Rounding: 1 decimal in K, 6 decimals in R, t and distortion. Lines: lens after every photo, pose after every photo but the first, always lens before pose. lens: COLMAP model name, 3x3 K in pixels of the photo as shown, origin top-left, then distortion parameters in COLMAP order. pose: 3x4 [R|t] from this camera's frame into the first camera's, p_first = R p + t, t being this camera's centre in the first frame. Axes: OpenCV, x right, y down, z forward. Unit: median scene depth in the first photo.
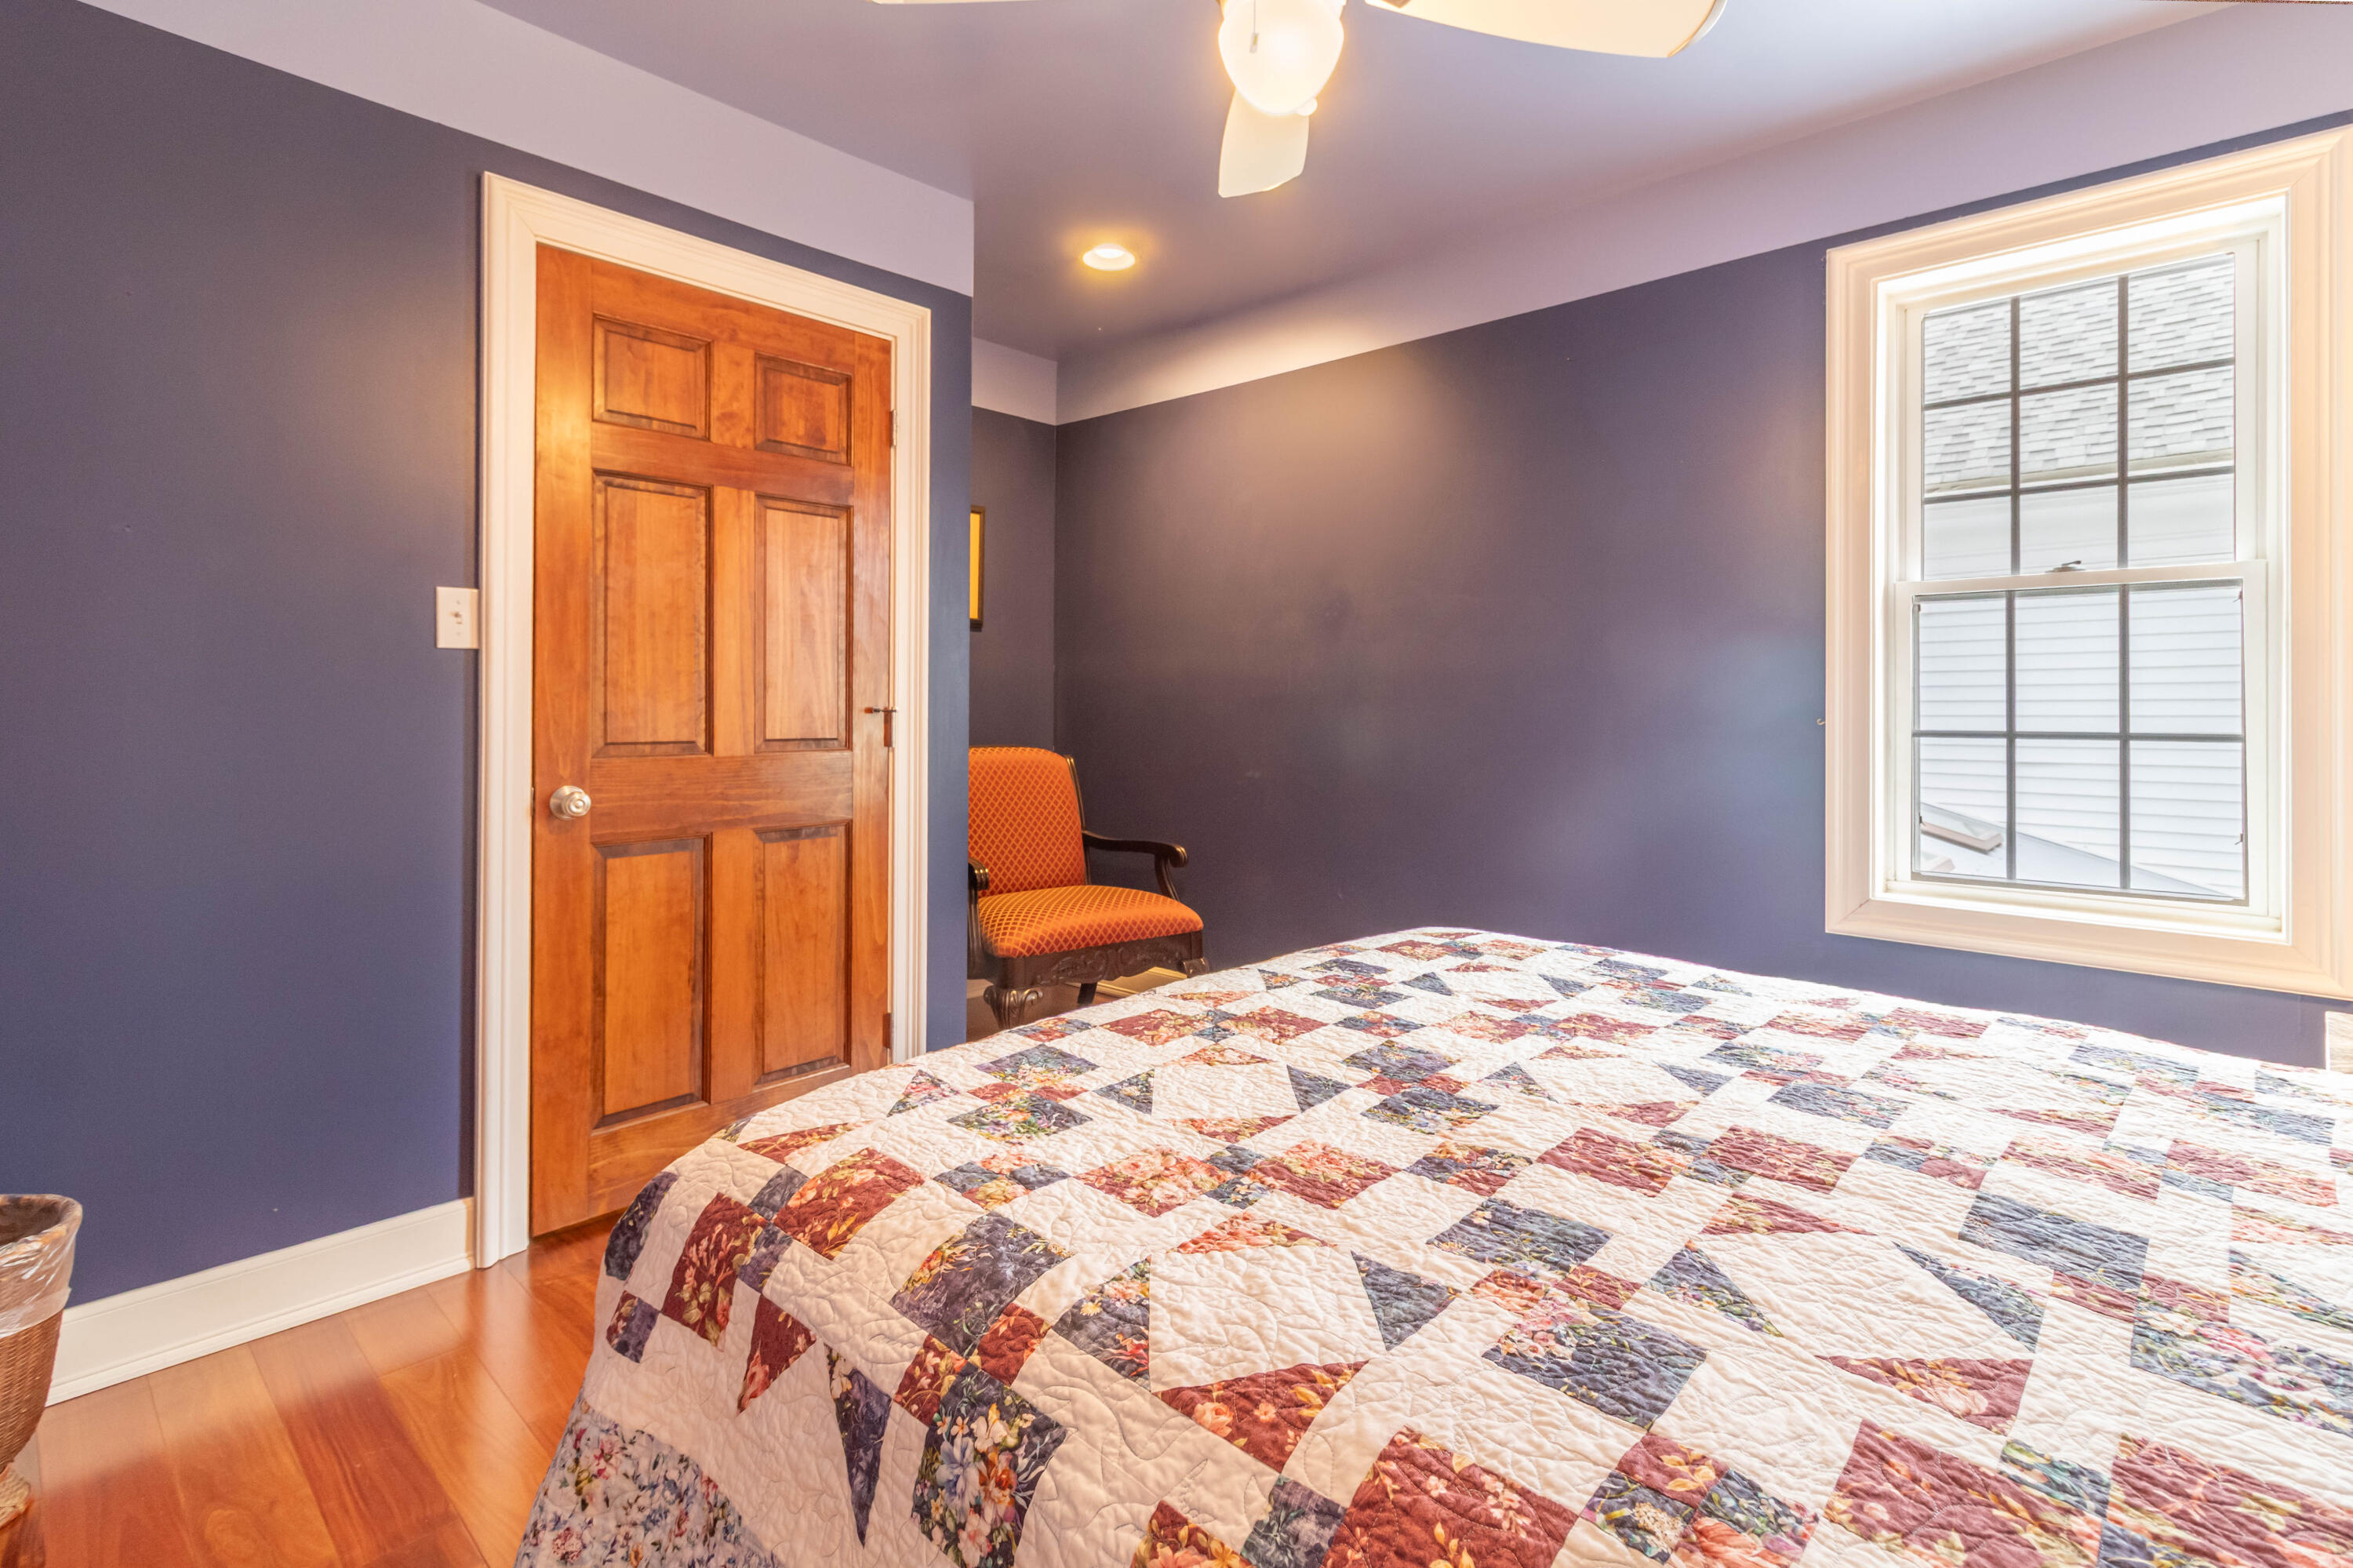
lens RADIAL K [[1125.3, 0, 1177.1], [0, 1125.3, 702.3], [0, 0, 1]] dist [0.009652, -0.000434]
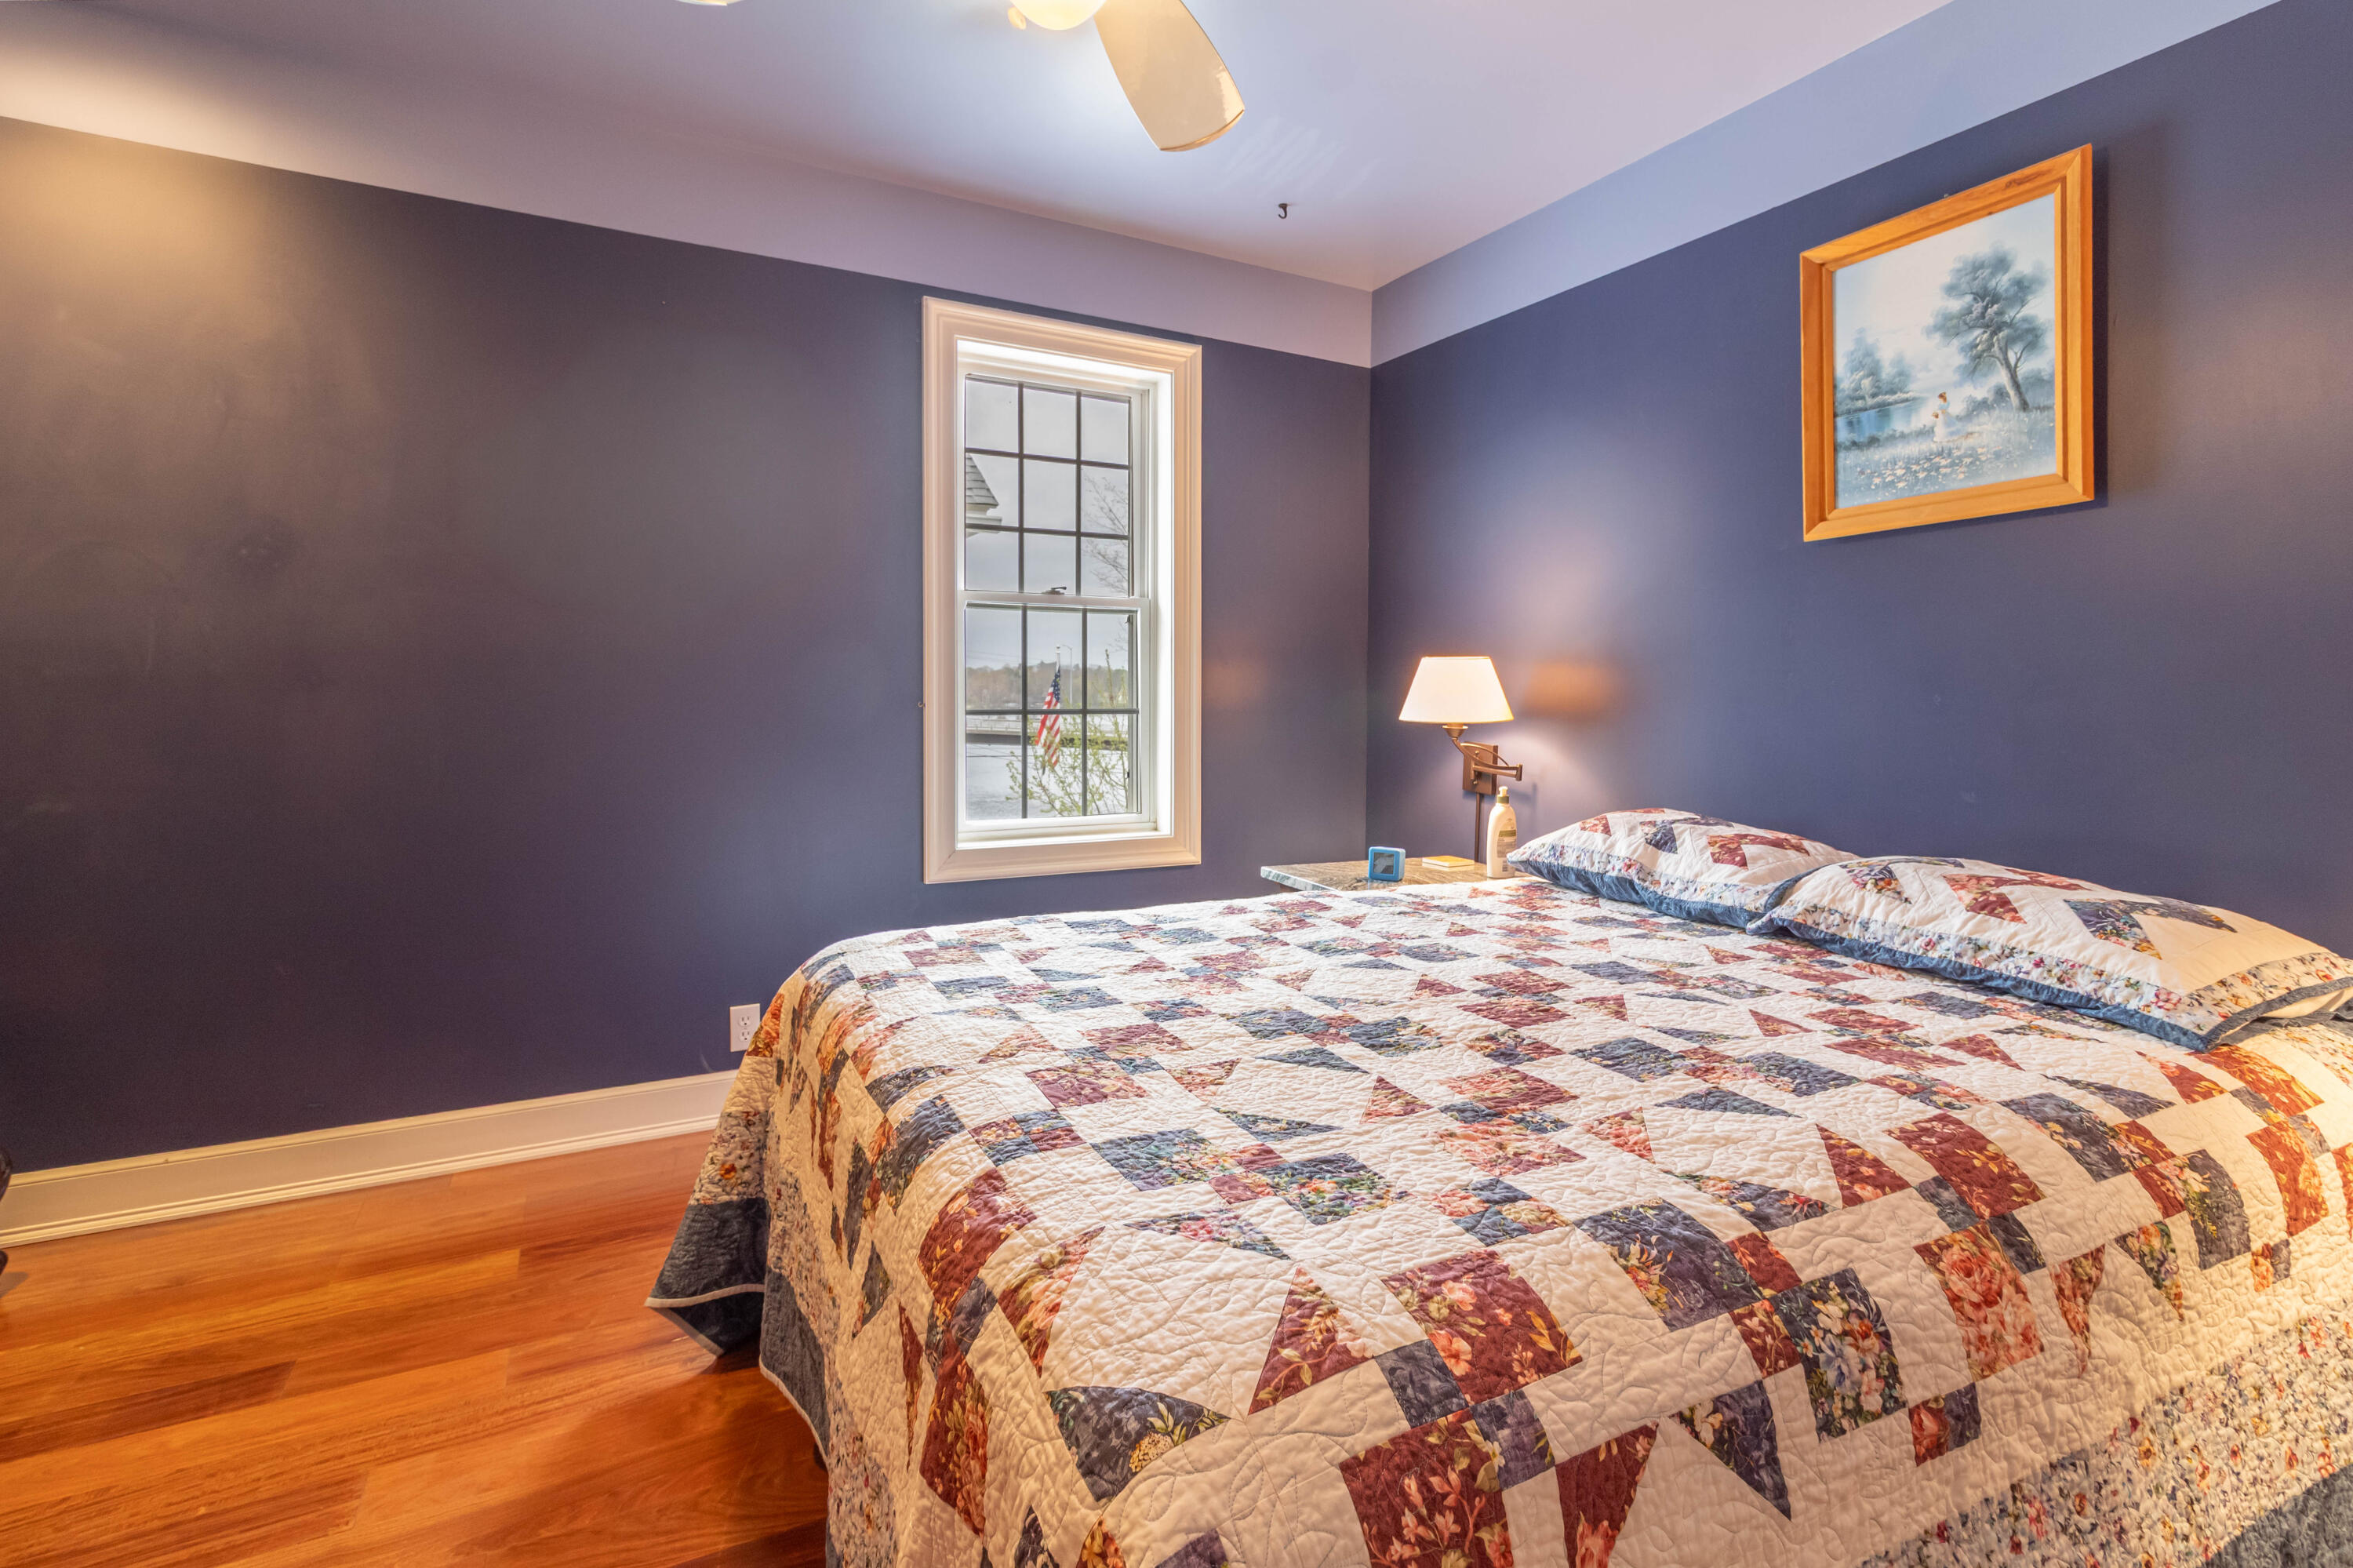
lens RADIAL K [[1112.7, 0, 1204.0], [0, 1112.7, 723.8], [0, 0, 1]] dist [0.012005, 0.000403]
pose [[0.317503, -0.032501, 0.947700, -1.229586], [-0.006226, 0.999319, 0.036357, -0.019401], [-0.948237, -0.017444, 0.317085, 1.046856]]
